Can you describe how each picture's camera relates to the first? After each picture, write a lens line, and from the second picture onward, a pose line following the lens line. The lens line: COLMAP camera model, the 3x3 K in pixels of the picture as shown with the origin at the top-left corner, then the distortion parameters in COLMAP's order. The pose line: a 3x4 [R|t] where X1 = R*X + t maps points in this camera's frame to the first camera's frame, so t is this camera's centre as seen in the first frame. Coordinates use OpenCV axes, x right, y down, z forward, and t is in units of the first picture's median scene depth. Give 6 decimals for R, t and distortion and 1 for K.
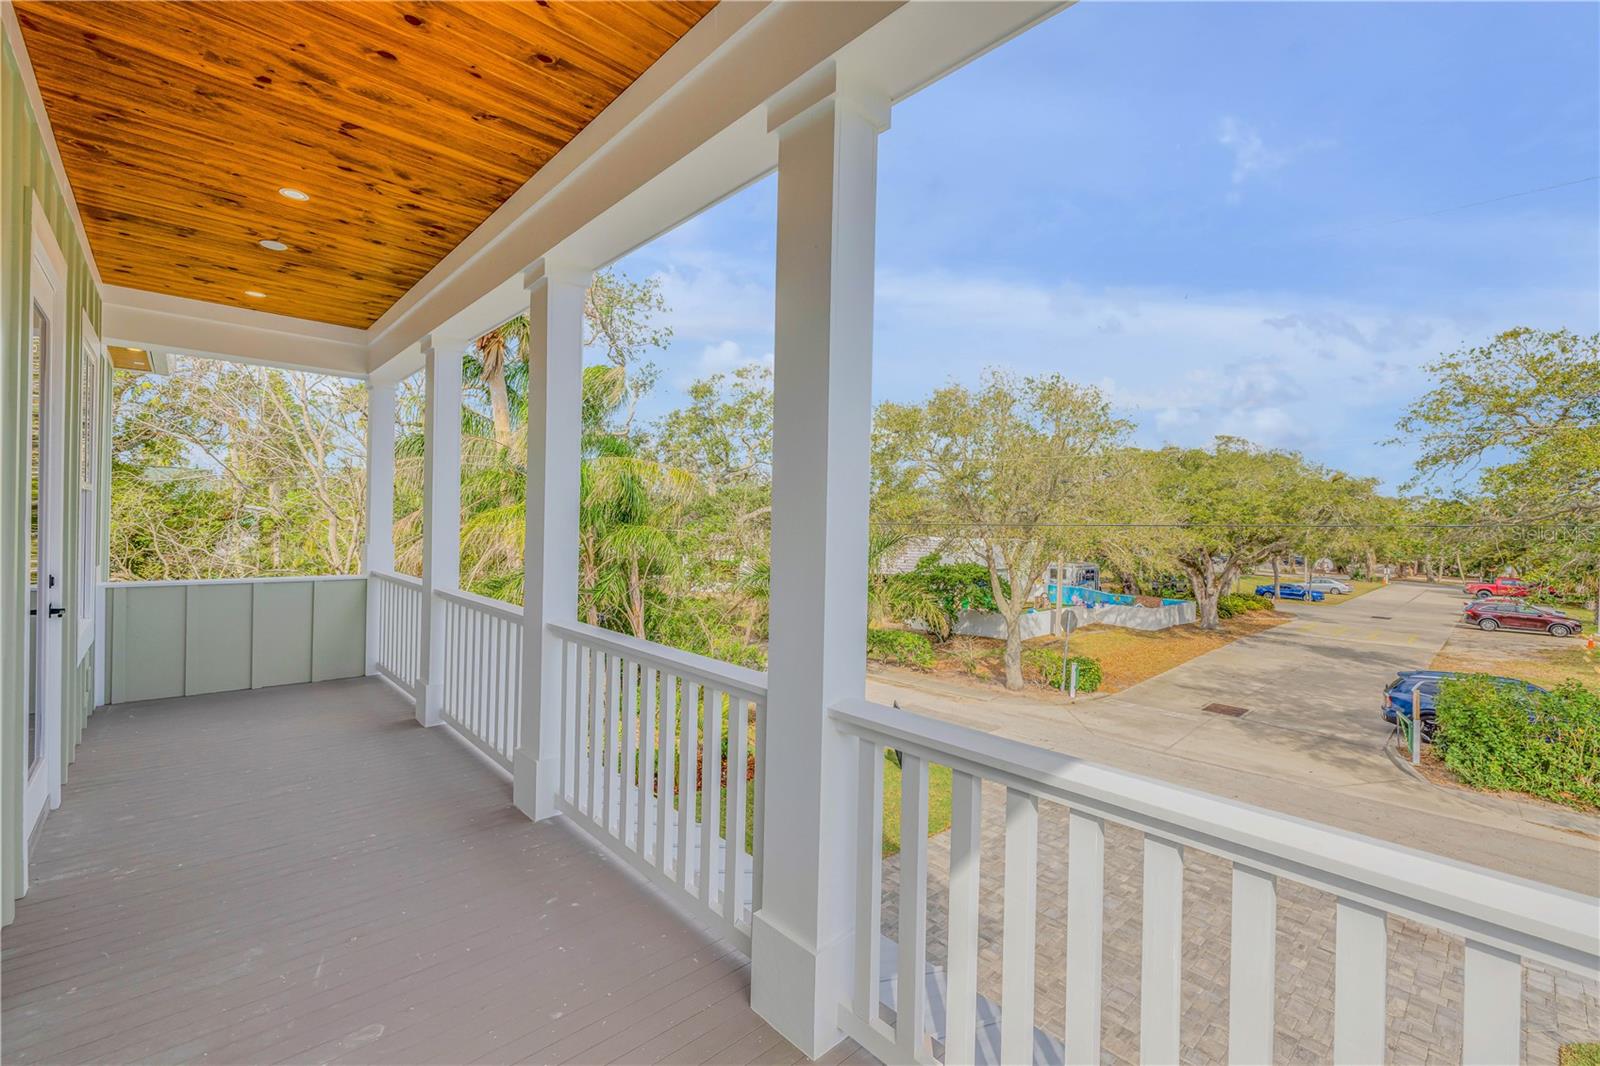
lens RADIAL K [[675.2, 0, 797.9], [0, 675.2, 527.5], [0, 0, 1]] dist [0.002221, 0.000151]
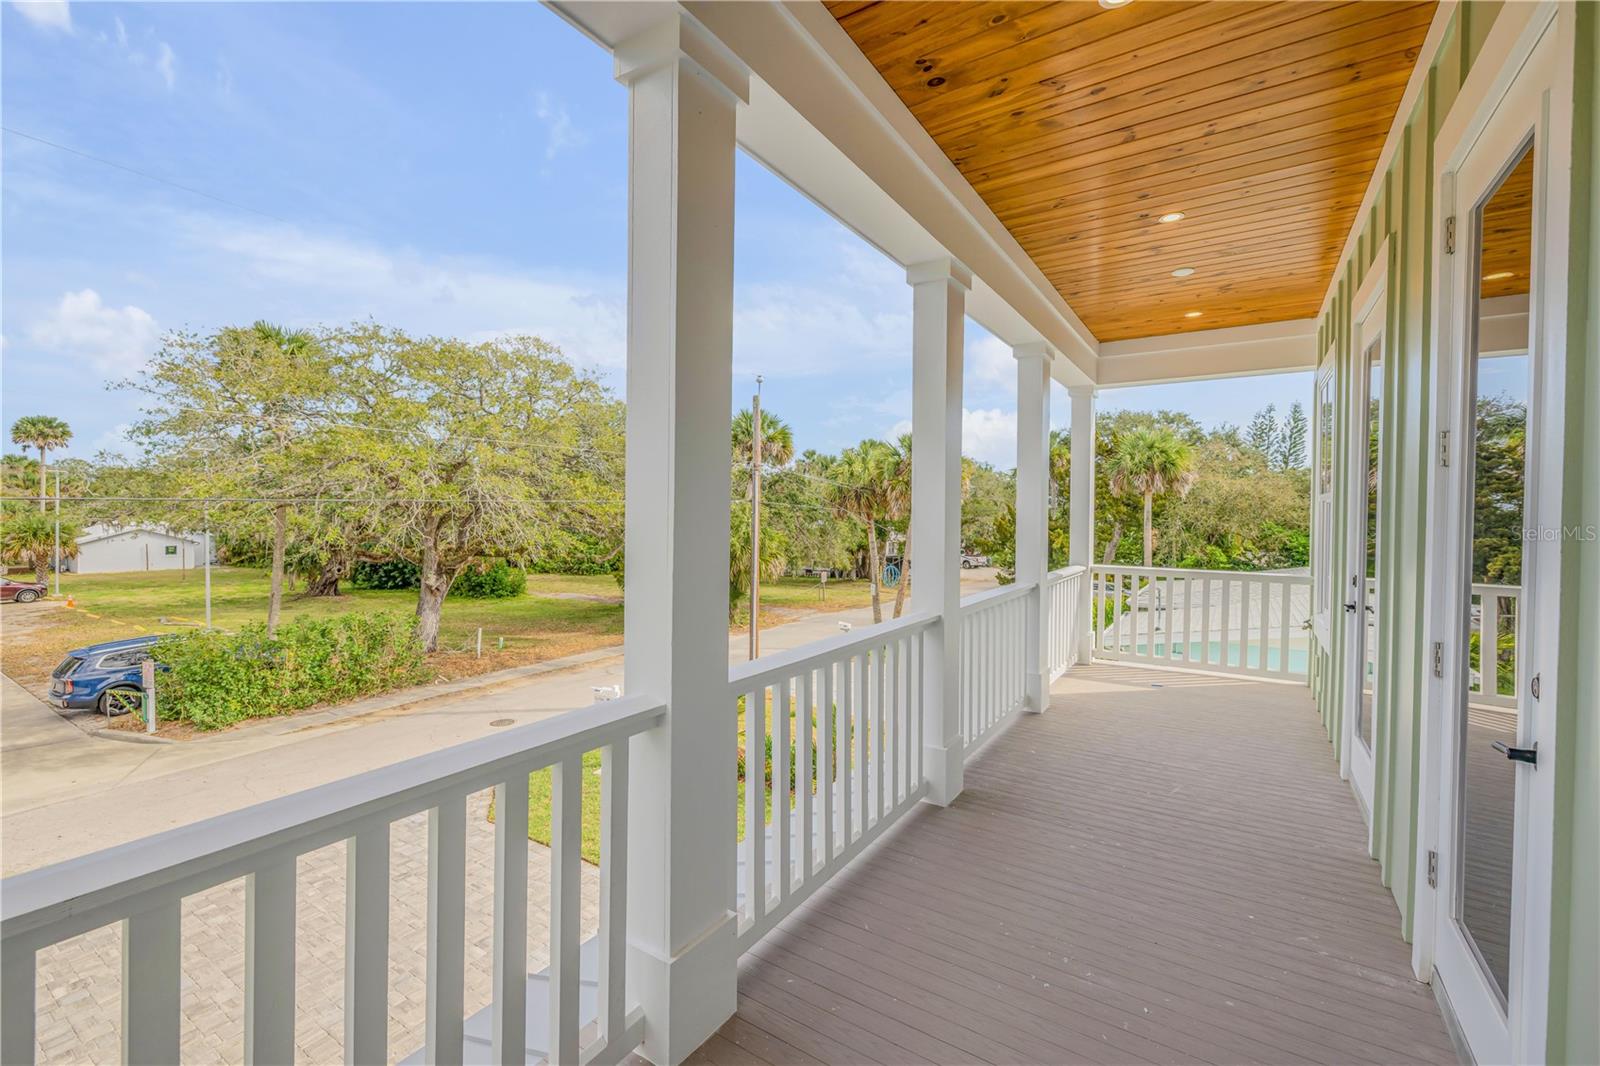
lens RADIAL K [[675.2, 0, 797.4], [0, 675.2, 524.6], [0, 0, 1]] dist [0.002221, 0.000151]
pose [[-0.237371, -0.039348, 0.970622, -0.311695], [-0.010108, 0.999225, 0.038036, -0.007489], [-0.971366, -0.000782, -0.237585, 0.345162]]
